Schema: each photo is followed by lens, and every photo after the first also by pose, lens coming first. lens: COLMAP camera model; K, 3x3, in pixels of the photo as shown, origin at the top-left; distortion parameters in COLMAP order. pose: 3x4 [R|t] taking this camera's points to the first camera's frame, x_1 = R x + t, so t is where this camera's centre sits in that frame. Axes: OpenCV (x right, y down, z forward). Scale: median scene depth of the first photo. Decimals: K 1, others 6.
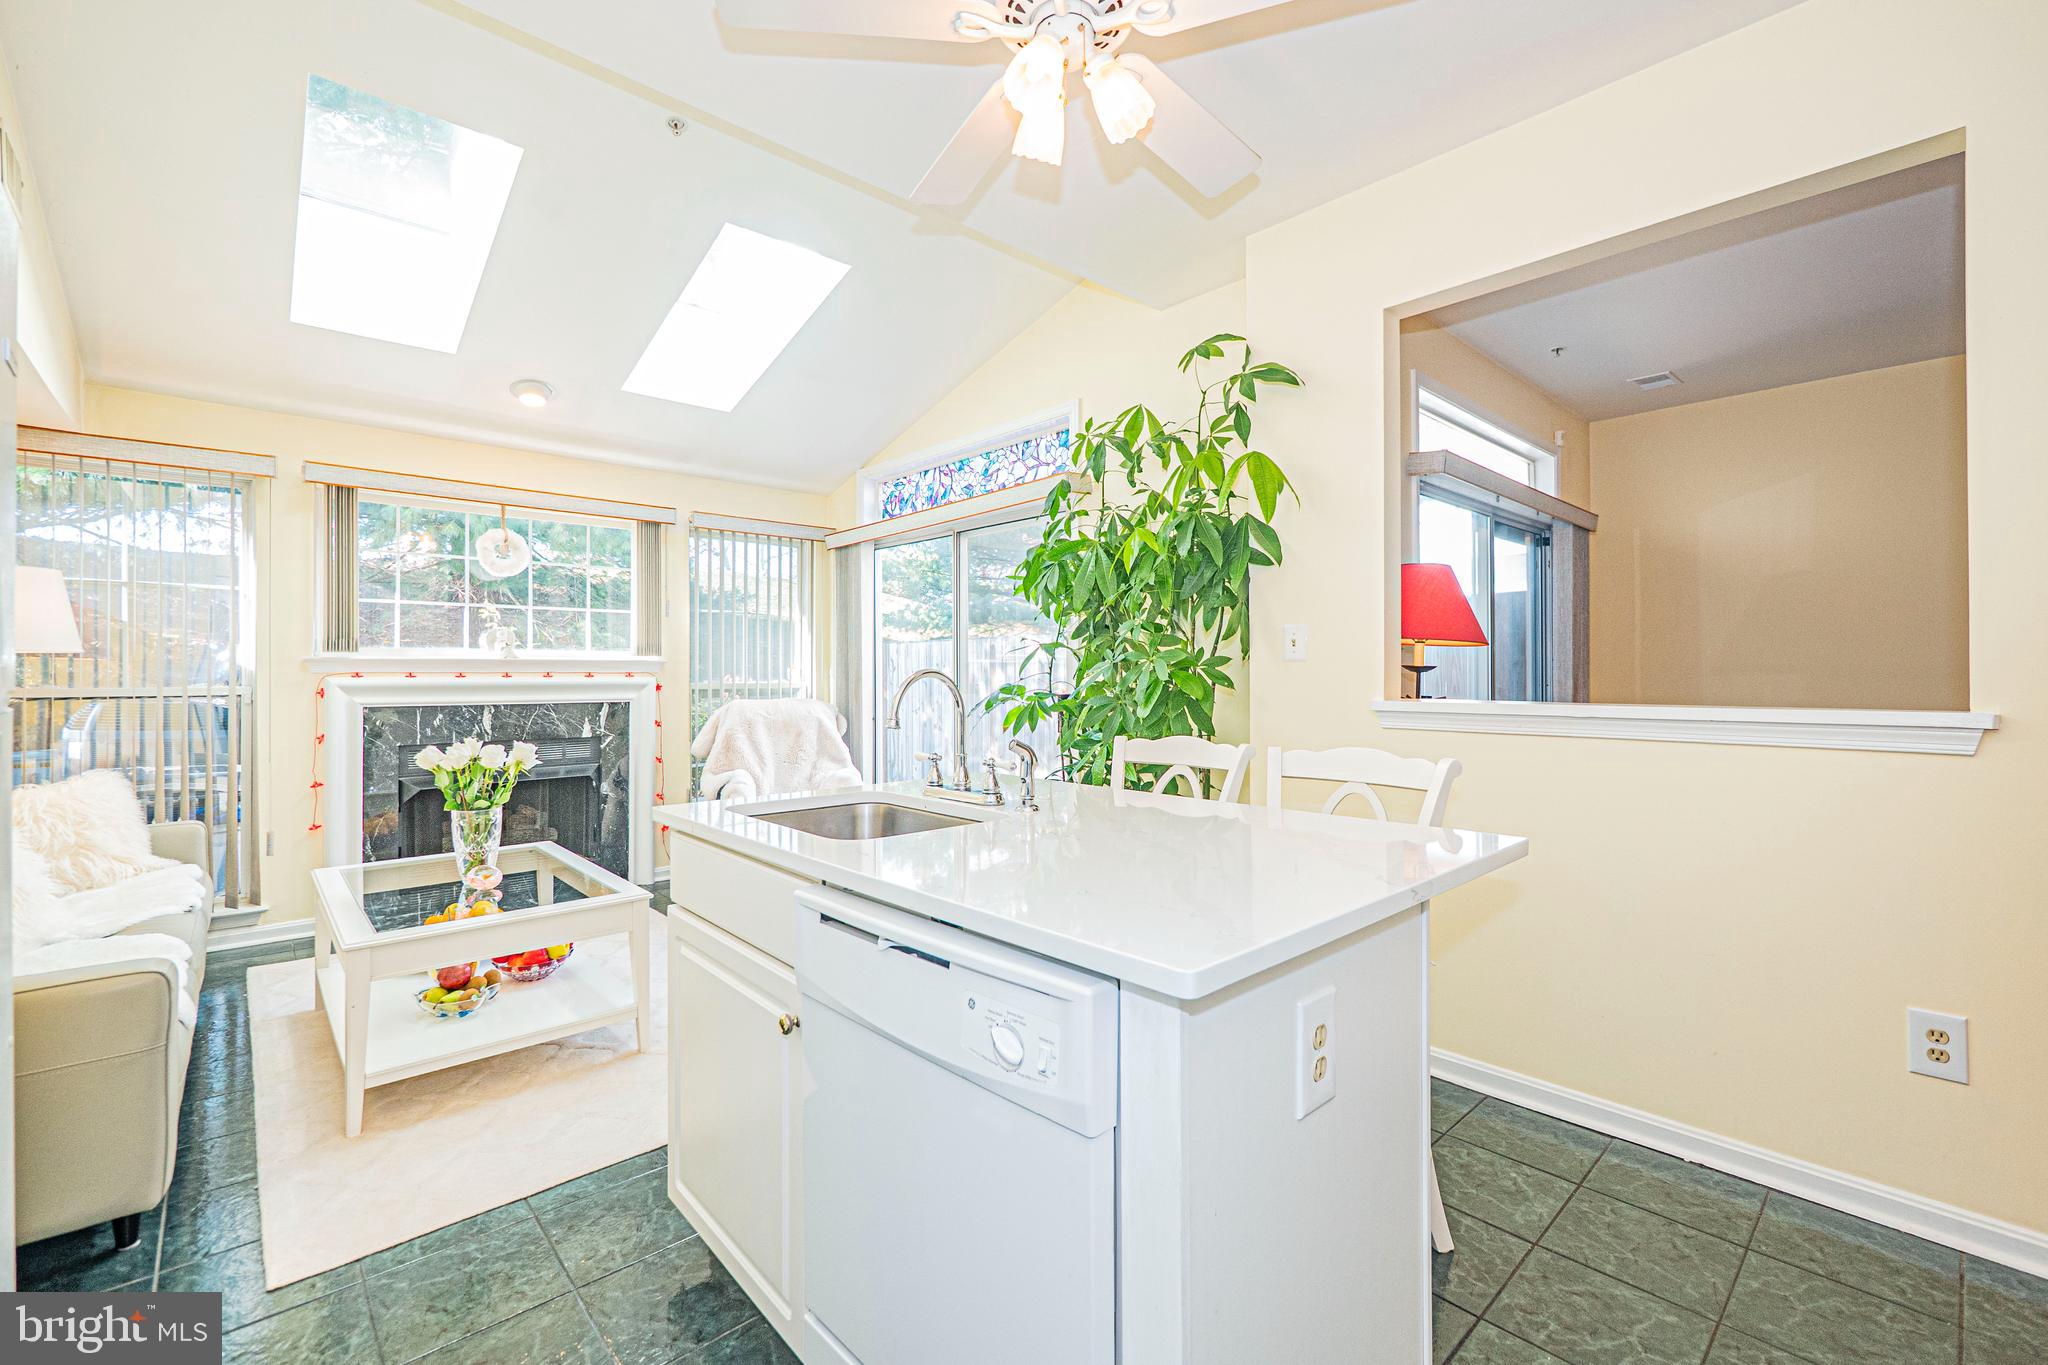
lens RADIAL K [[866.0, 0, 1022.2], [0, 866.0, 669.4], [0, 0, 1]] dist [-0.006751, 0.001140]
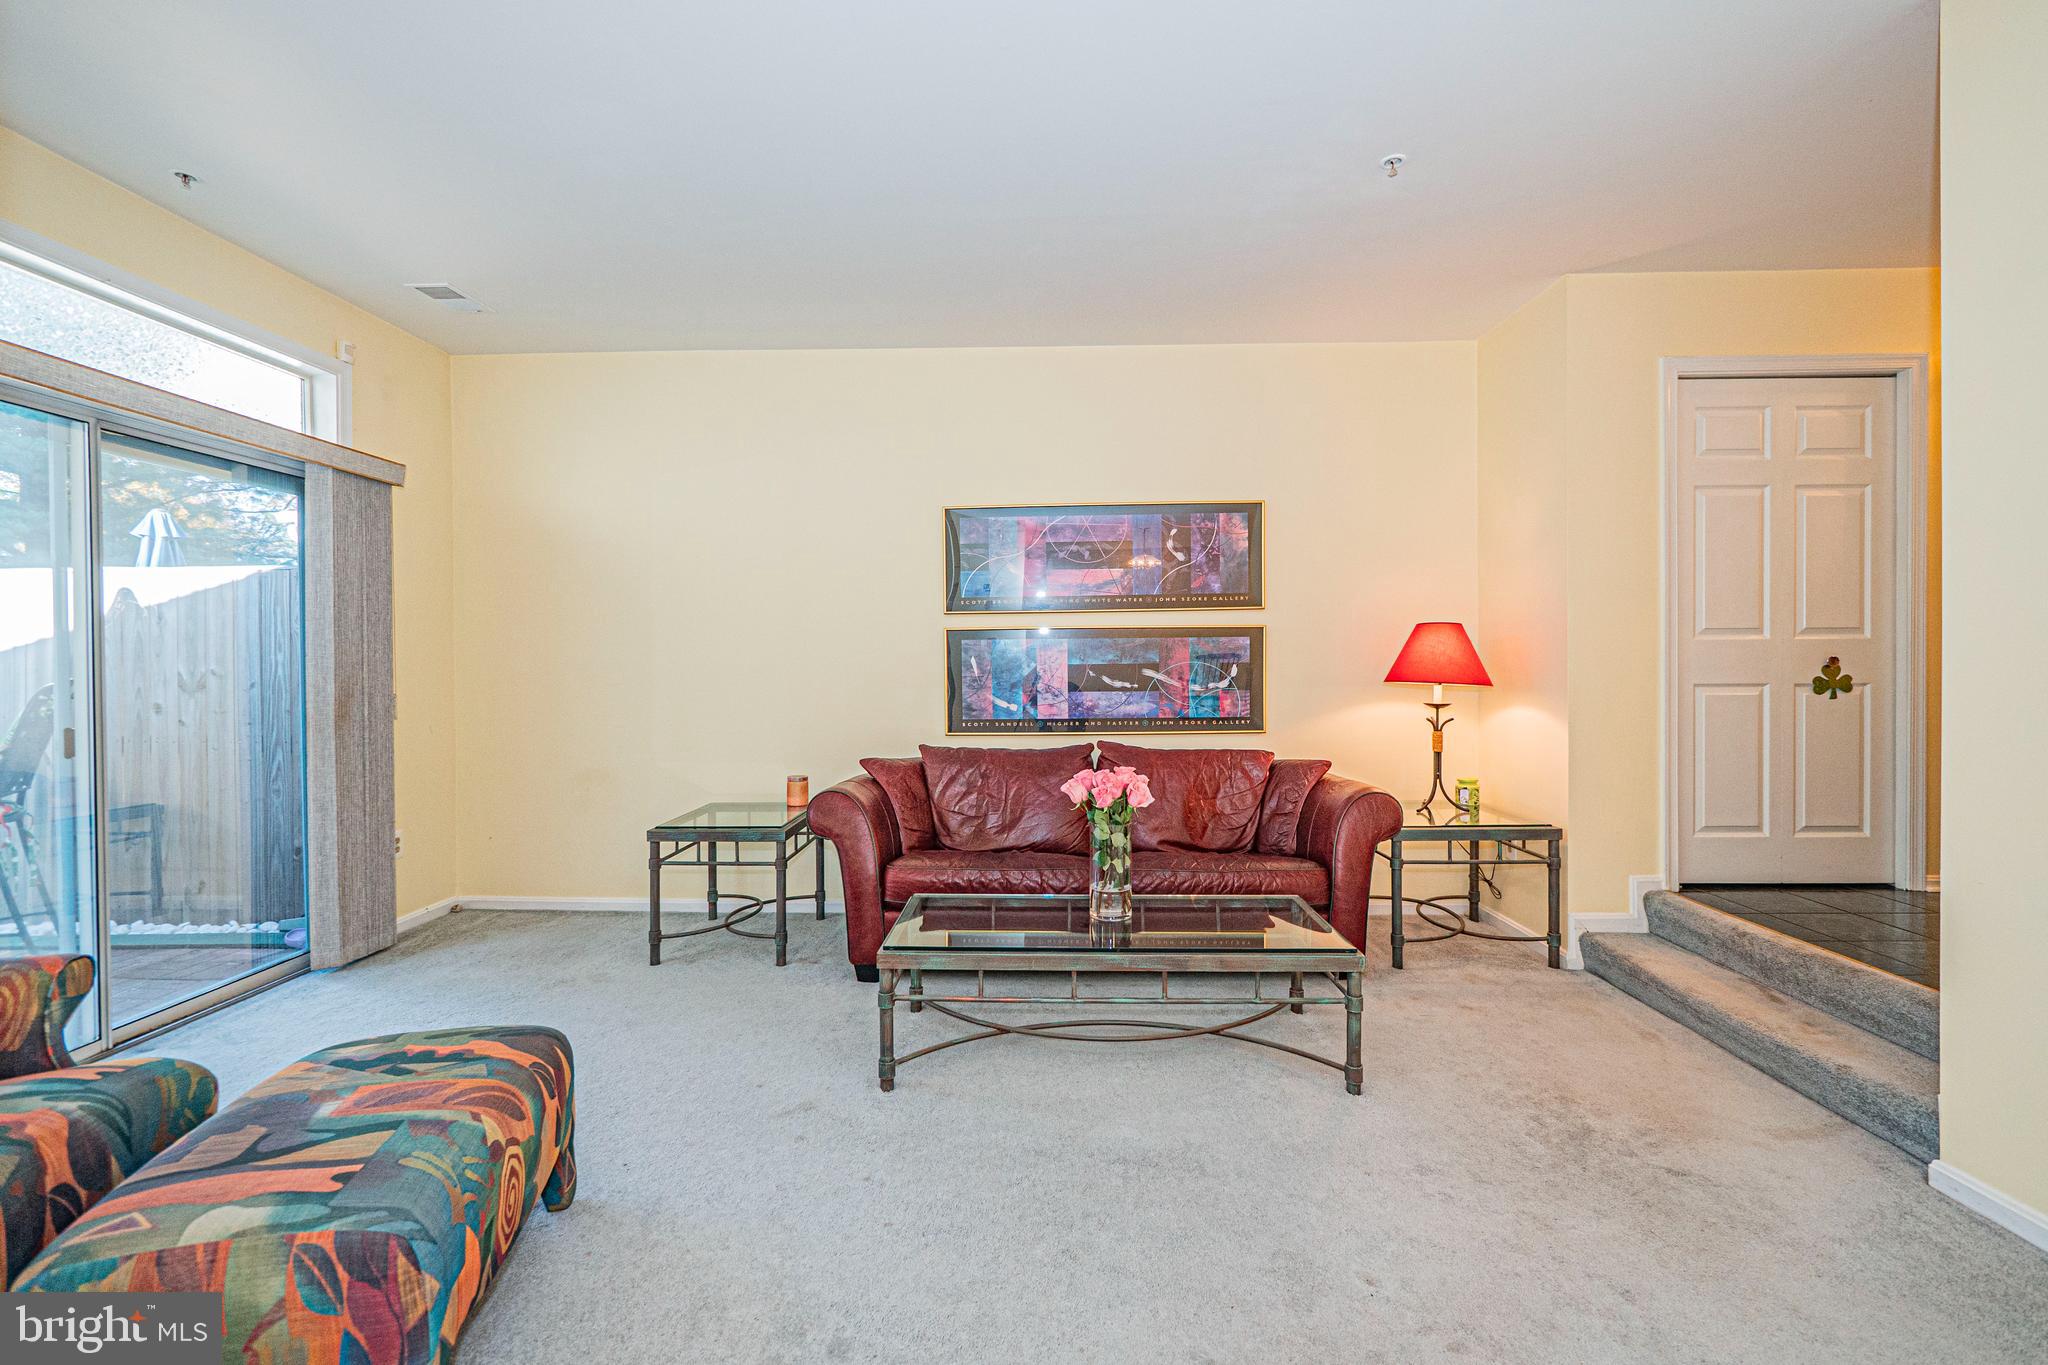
lens RADIAL K [[864.5, 0, 1020.4], [0, 864.5, 676.2], [0, 0, 1]] dist [-0.008161, 0.000653]
pose [[0.698774, -0.013505, 0.715215, 0.537339], [0.004164, 0.999882, 0.014812, -0.003872], [-0.715331, -0.007373, 0.698747, 0.091809]]
